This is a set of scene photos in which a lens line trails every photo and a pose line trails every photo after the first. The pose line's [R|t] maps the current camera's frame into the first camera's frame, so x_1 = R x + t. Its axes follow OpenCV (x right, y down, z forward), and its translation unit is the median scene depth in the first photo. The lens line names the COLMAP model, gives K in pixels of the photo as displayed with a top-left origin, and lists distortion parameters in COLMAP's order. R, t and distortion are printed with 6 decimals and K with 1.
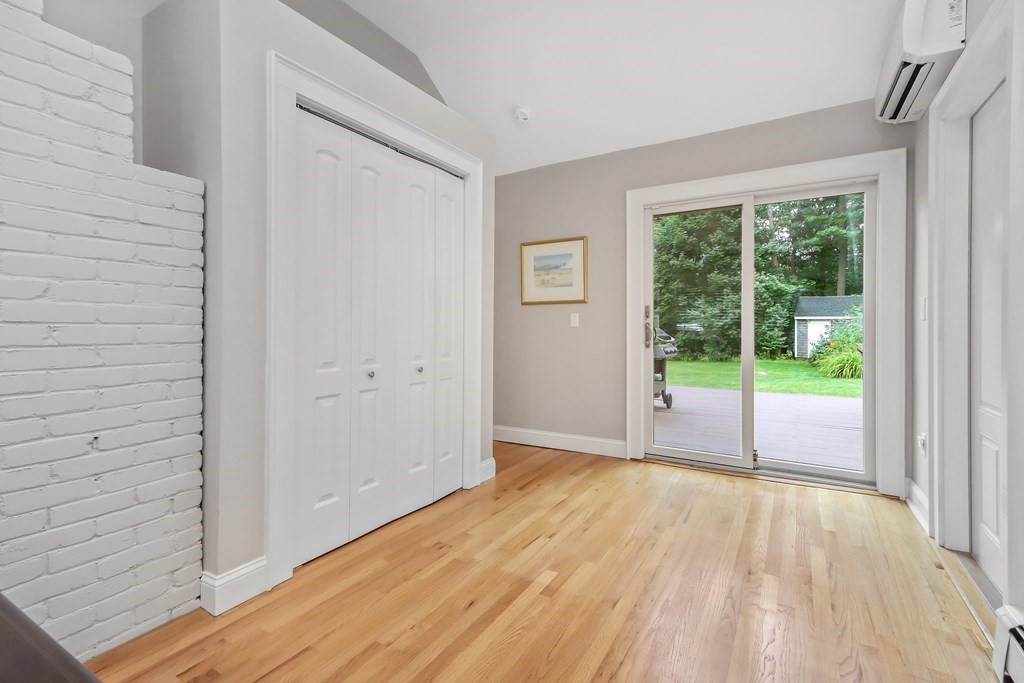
lens RADIAL K [[475.7, 0, 519.6], [0, 475.7, 336.3], [0, 0, 1]] dist [0.006609, -0.000115]
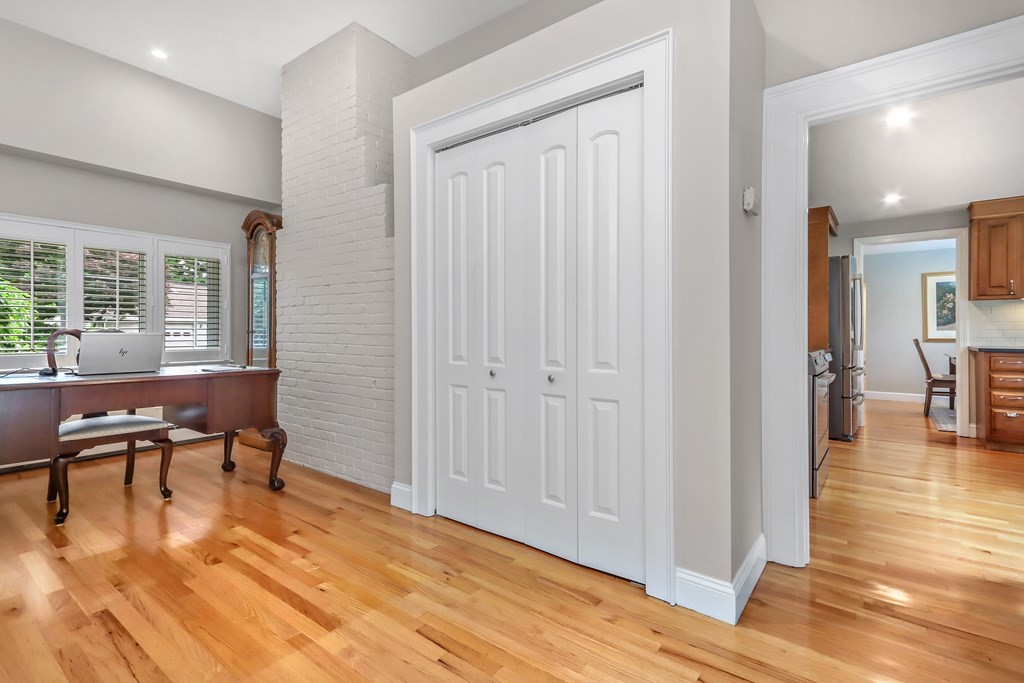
lens RADIAL K [[475.7, 0, 504.3], [0, 475.7, 335.3], [0, 0, 1]] dist [0.006609, -0.000115]
pose [[-0.125790, 0.005672, -0.992041, 0.777680], [-0.027708, 0.999573, 0.009229, -0.009509], [0.991670, 0.028648, -0.125580, 1.344909]]
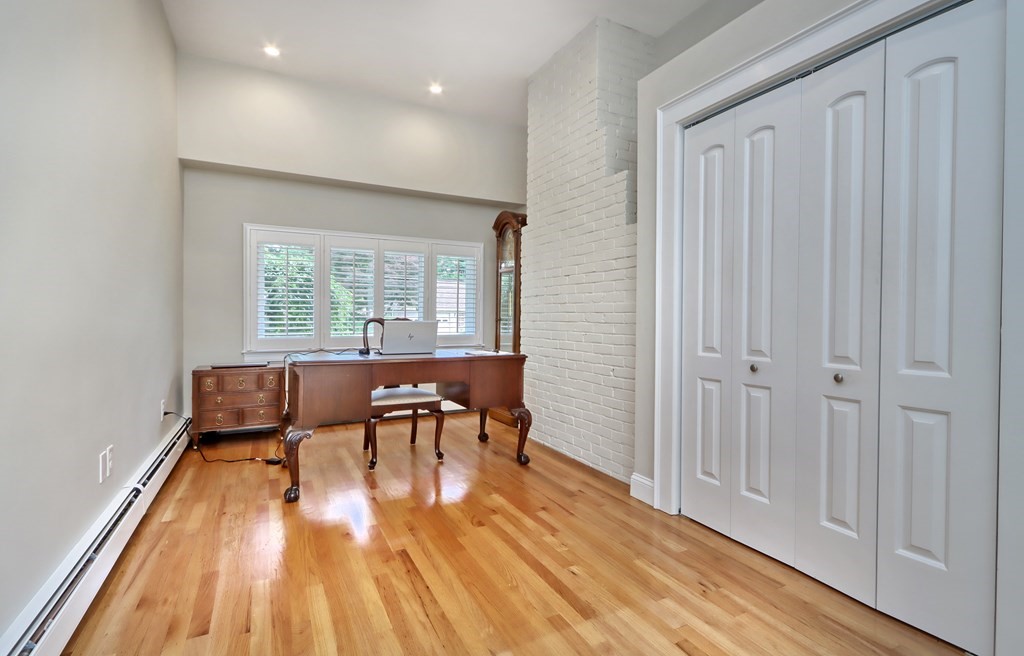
lens RADIAL K [[451.2, 0, 518.6], [0, 451.2, 327.0], [0, 0, 1]] dist [-0.021380, 0.001727]
pose [[-0.517680, 0.011214, -0.855501, 0.716493], [-0.027441, 0.999182, 0.029703, -0.008244], [0.855134, 0.038853, -0.516948, 1.238031]]
